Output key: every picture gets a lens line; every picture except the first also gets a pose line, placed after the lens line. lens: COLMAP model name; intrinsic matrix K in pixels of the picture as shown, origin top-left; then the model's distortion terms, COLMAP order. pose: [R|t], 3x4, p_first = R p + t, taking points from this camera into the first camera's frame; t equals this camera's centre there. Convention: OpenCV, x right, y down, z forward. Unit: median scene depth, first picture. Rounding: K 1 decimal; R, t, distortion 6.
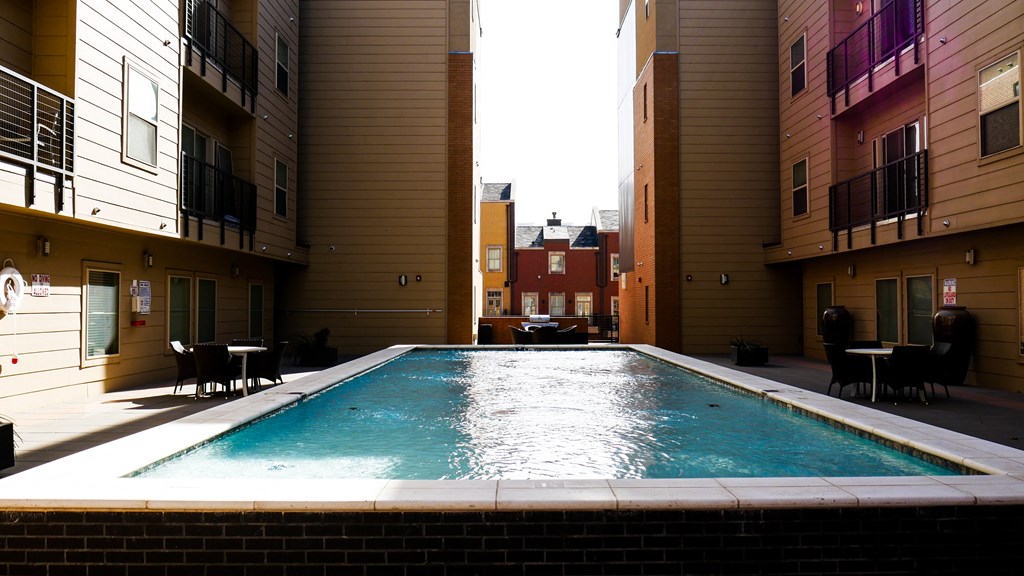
lens RADIAL K [[915.3, 0, 512.0], [0, 915.3, 288.0], [0, 0, 1]] dist [0.003968, -0.001117]
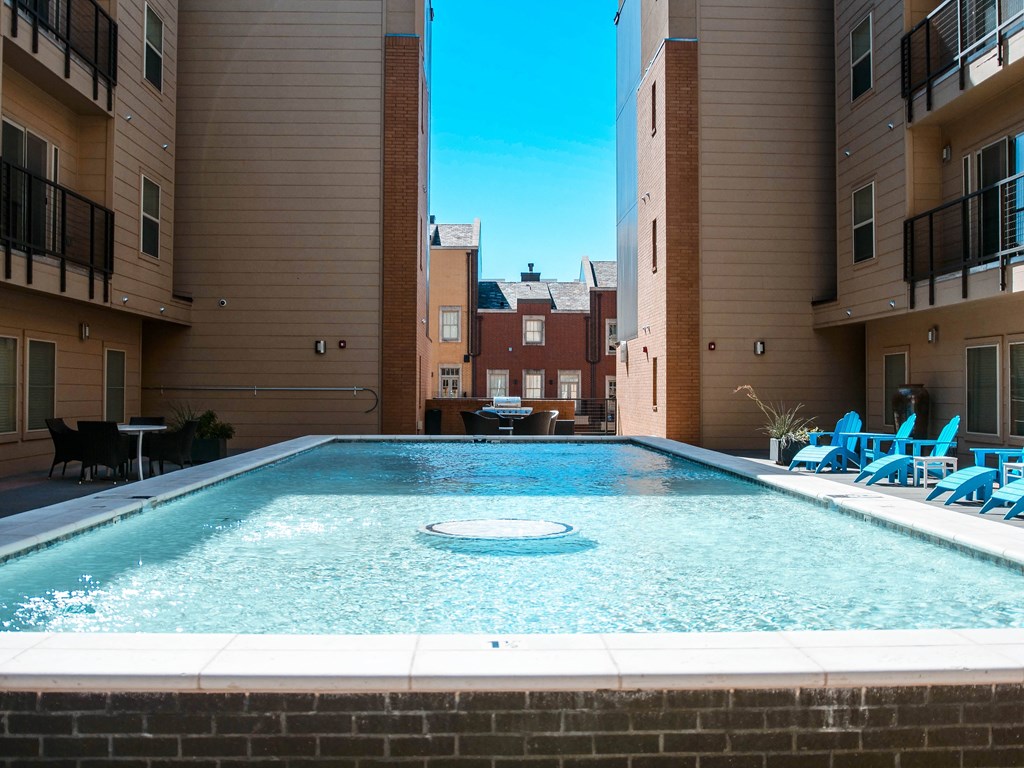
lens RADIAL K [[1108.4, 0, 512.0], [0, 1108.4, 384.0], [0, 0, 1]] dist [-0.023741, -0.013094]
pose [[0.999683, 0.005430, 0.024596, 0.011839], [-0.005469, 0.999984, 0.001495, 0.019581], [-0.024588, -0.001629, 0.999696, 0.122405]]
